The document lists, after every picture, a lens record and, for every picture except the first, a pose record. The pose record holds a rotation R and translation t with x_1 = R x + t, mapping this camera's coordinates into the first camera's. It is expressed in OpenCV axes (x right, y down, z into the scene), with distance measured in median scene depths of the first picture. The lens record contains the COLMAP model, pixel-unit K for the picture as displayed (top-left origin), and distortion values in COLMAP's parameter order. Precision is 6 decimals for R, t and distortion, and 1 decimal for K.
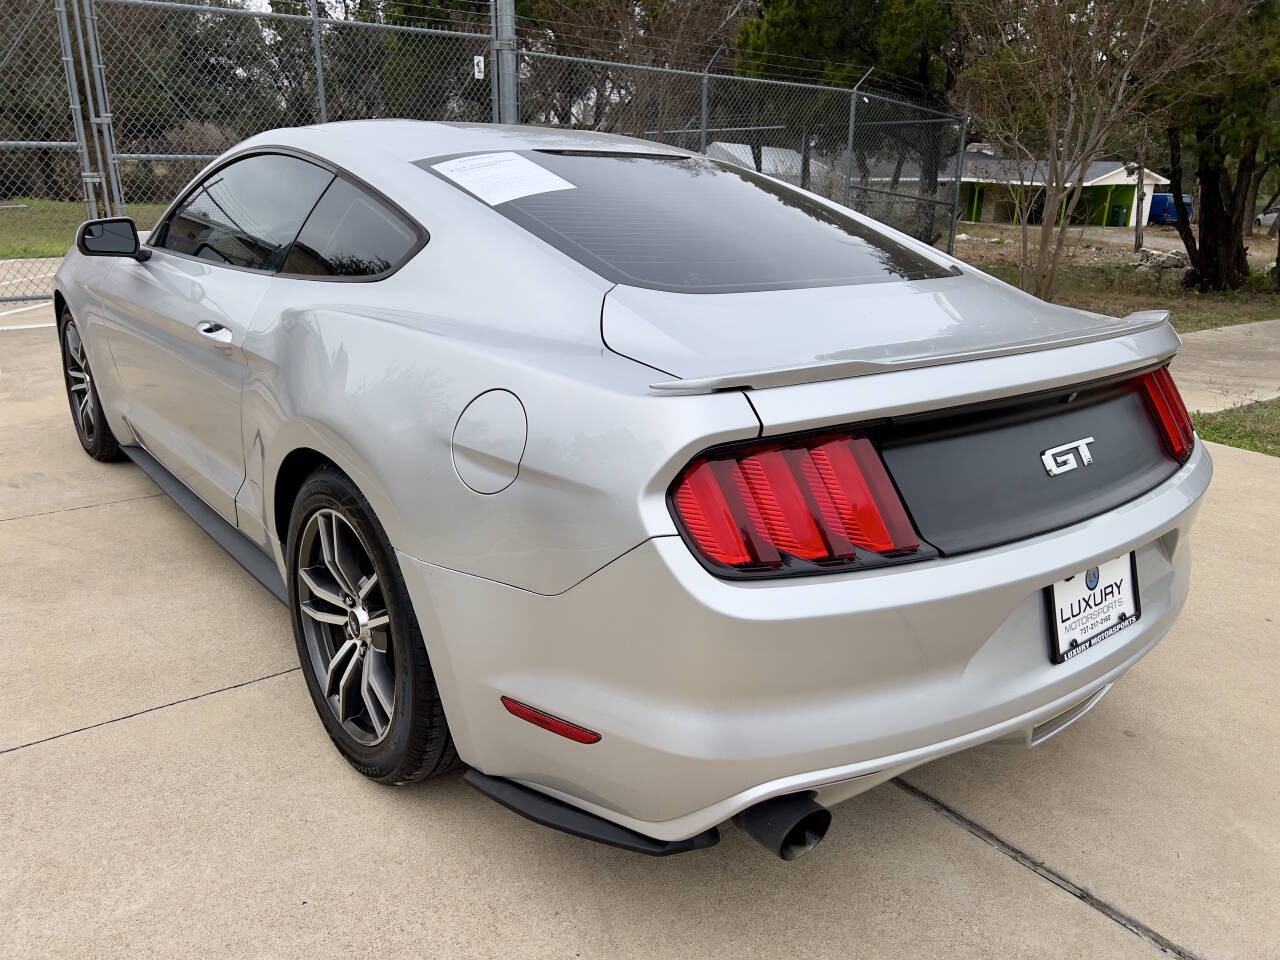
lens RADIAL K [[953.4, 0, 634.1], [0, 953.4, 480.7], [0, 0, 1]] dist [0.044978, -0.054697]
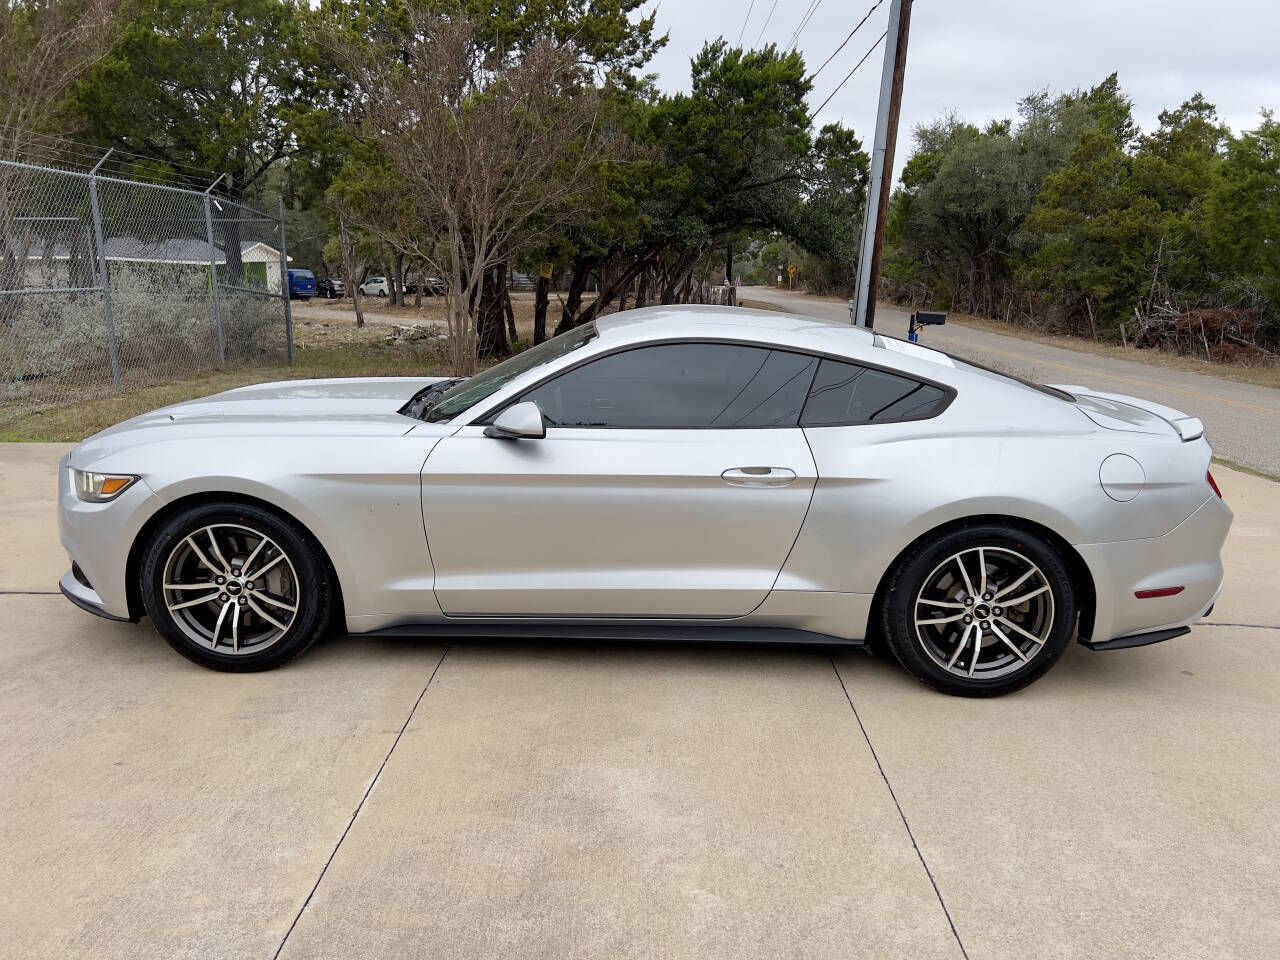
lens RADIAL K [[953.4, 0, 634.1], [0, 953.4, 480.7], [0, 0, 1]] dist [0.044978, -0.054697]
pose [[0.648346, -0.183045, 0.739014, -1.080824], [0.234208, 0.971550, 0.035168, -0.161006], [-0.724427, 0.150282, 0.672772, 0.138435]]
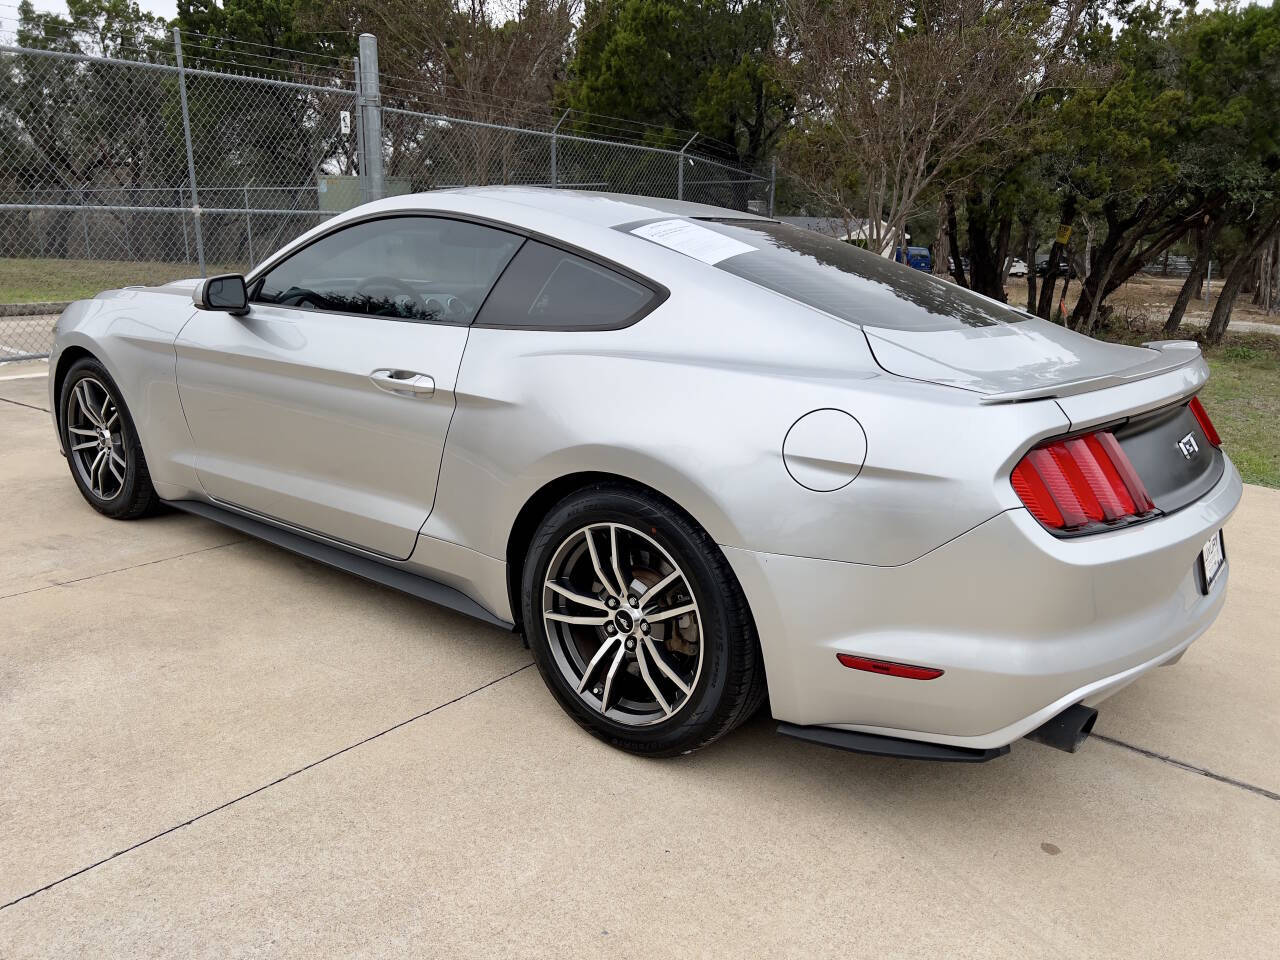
lens RADIAL K [[944.1, 0, 640.0], [0, 944.1, 480.0], [0, 0, 1]] dist [0.056051, -0.052826]
pose [[0.973275, -0.053140, 0.223410, -0.291037], [0.063739, 0.997145, -0.040494, 0.014622], [-0.220620, 0.053651, 0.973883, -0.071086]]
